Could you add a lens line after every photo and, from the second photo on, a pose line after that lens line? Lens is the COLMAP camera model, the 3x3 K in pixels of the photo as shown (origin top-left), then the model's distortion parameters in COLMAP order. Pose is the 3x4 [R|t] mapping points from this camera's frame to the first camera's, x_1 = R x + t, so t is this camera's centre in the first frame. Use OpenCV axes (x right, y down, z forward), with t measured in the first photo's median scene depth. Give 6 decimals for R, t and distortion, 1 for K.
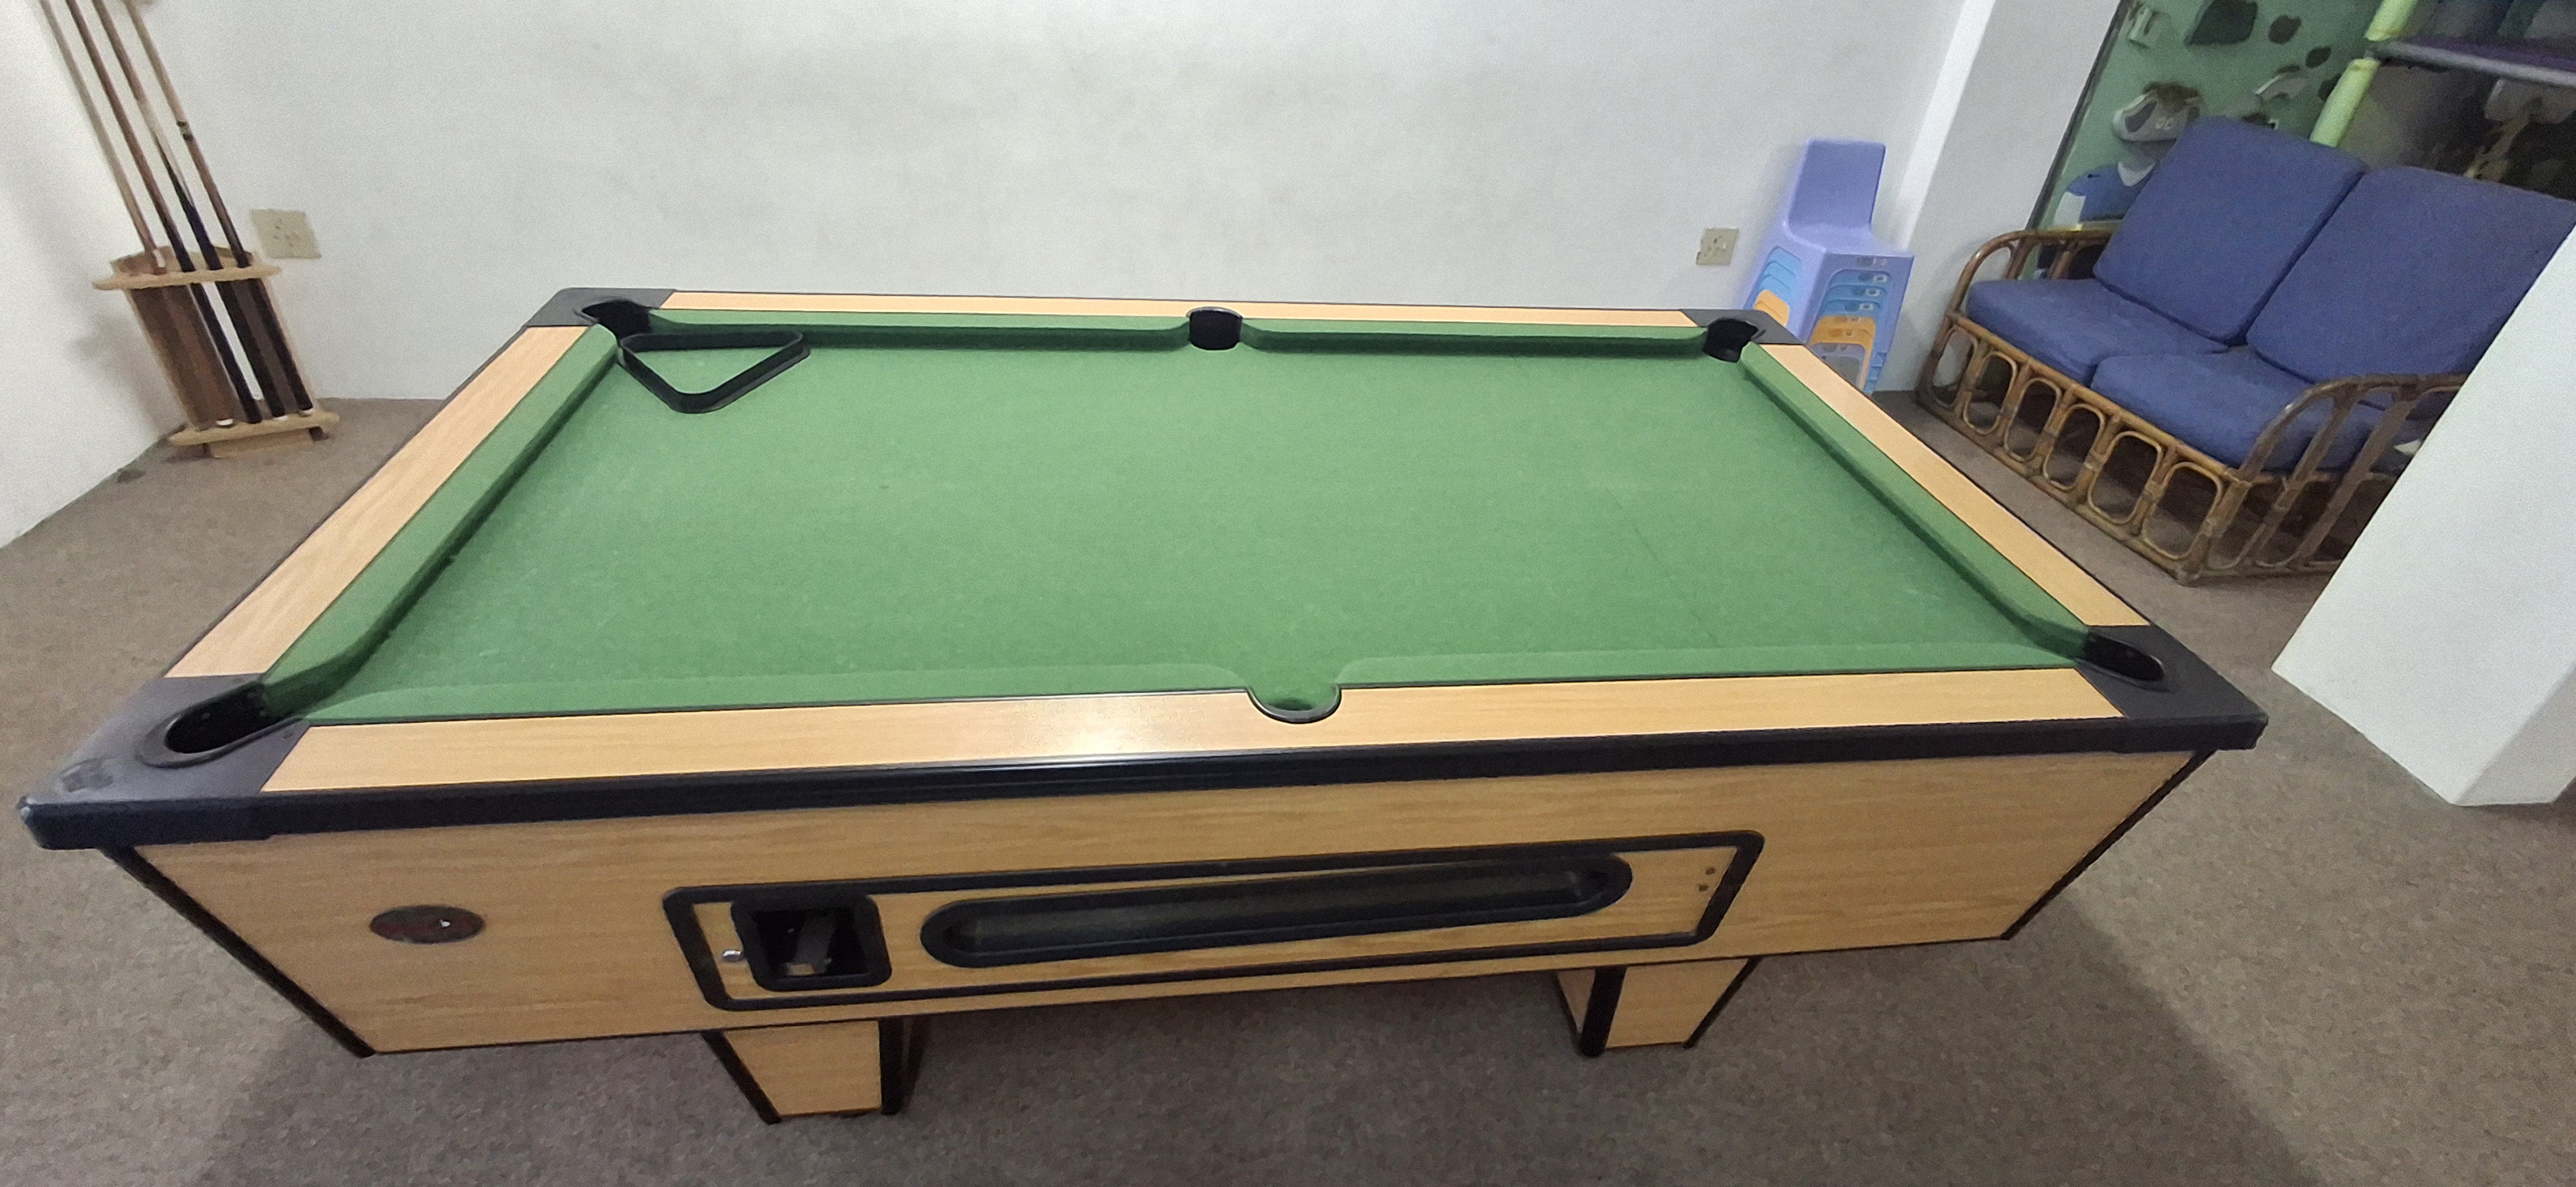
lens RADIAL K [[1190.5, 0, 1295.7], [0, 1190.5, 606.7], [0, 0, 1]] dist [0.005923, 0.003102]
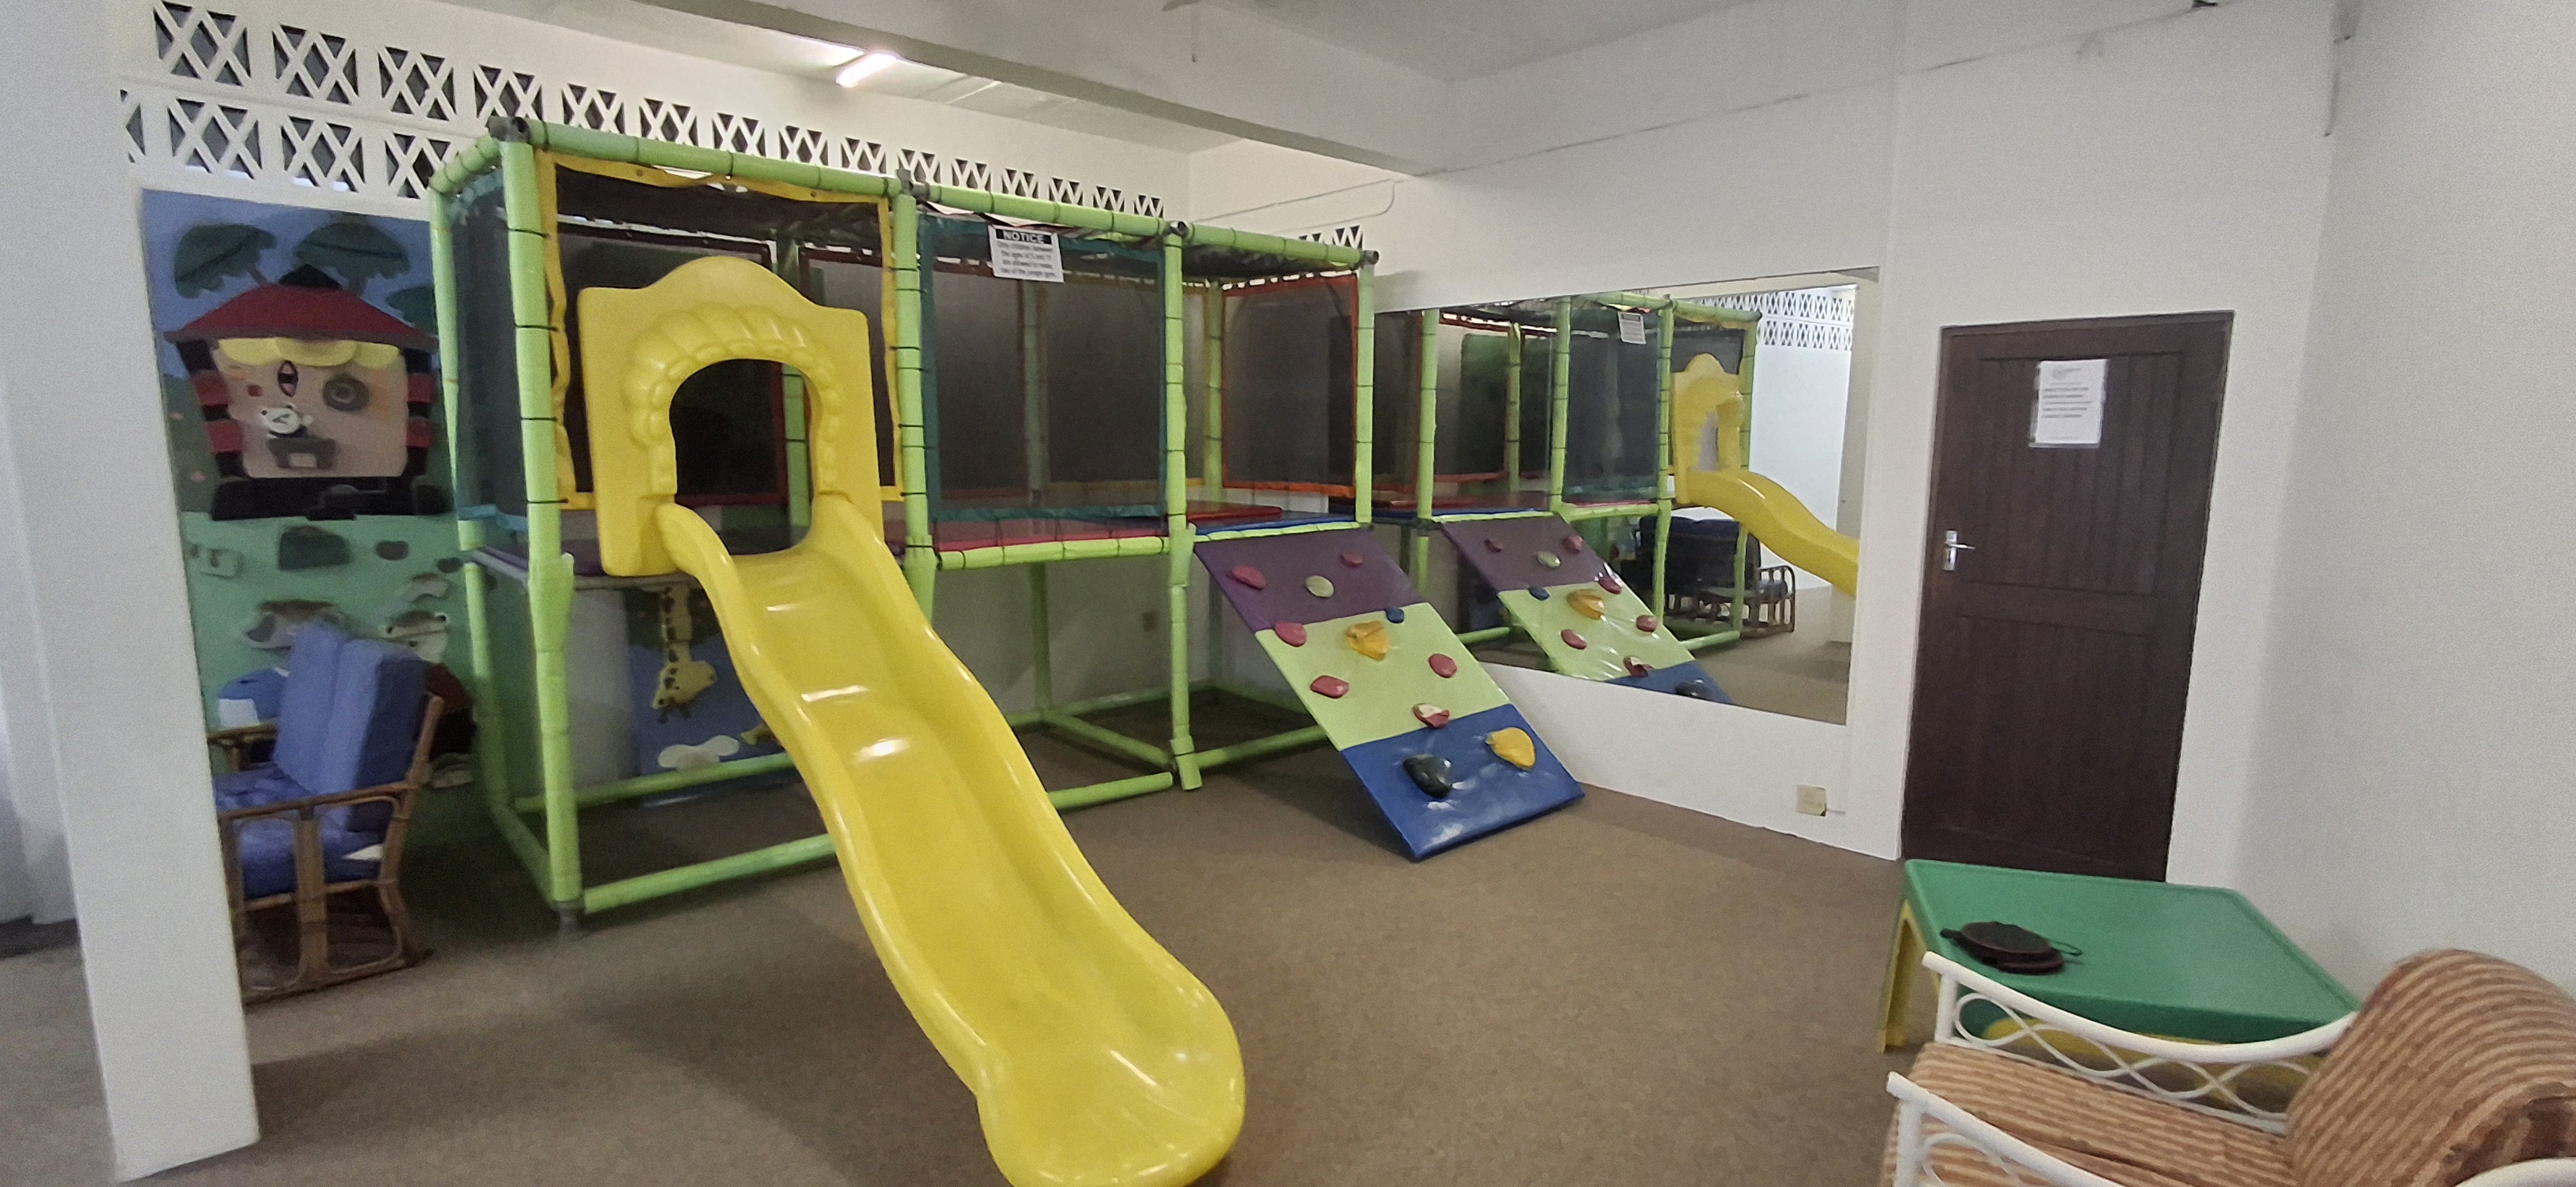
lens RADIAL K [[1190.5, 0, 1285.0], [0, 1190.5, 595.5], [0, 0, 1]] dist [0.005923, 0.003102]
pose [[0.800326, -0.145576, 0.581623, 0.837301], [0.375358, 0.878103, -0.296718, 0.274459], [-0.467530, 0.455788, 0.757412, -0.347994]]
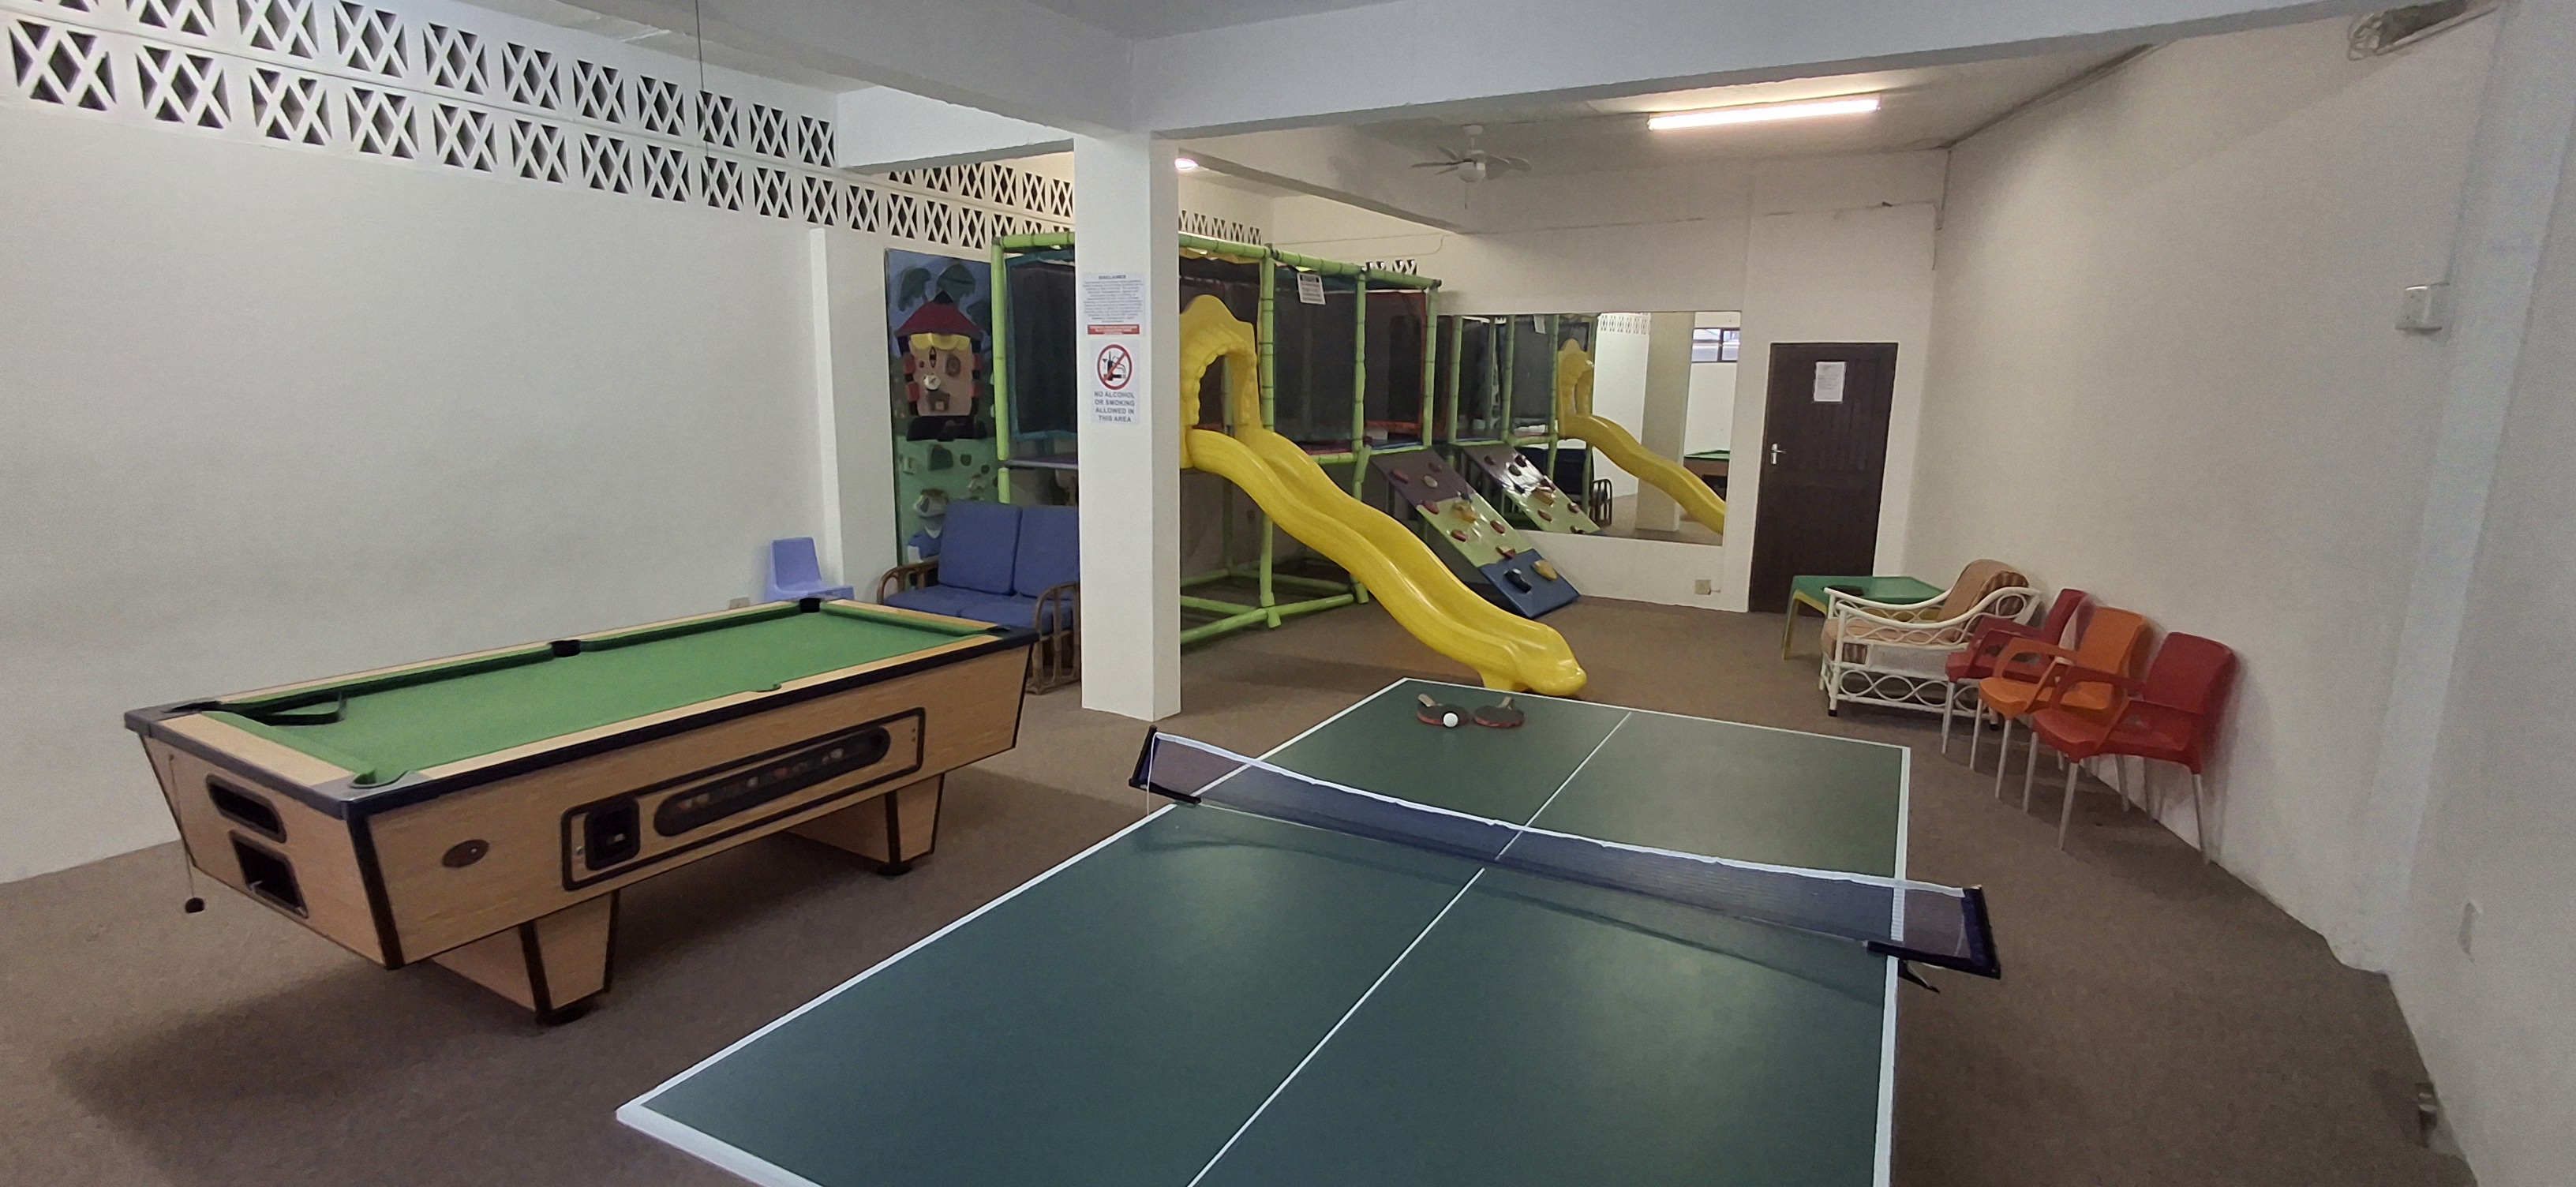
lens RADIAL K [[1190.5, 0, 1287.7], [0, 1190.5, 590.8], [0, 0, 1]] dist [0.005923, 0.003102]
pose [[0.621062, -0.194606, 0.759217, -0.439908], [0.460449, 0.874487, -0.152508, 0.287963], [-0.634246, 0.444298, 0.632717, -0.556844]]
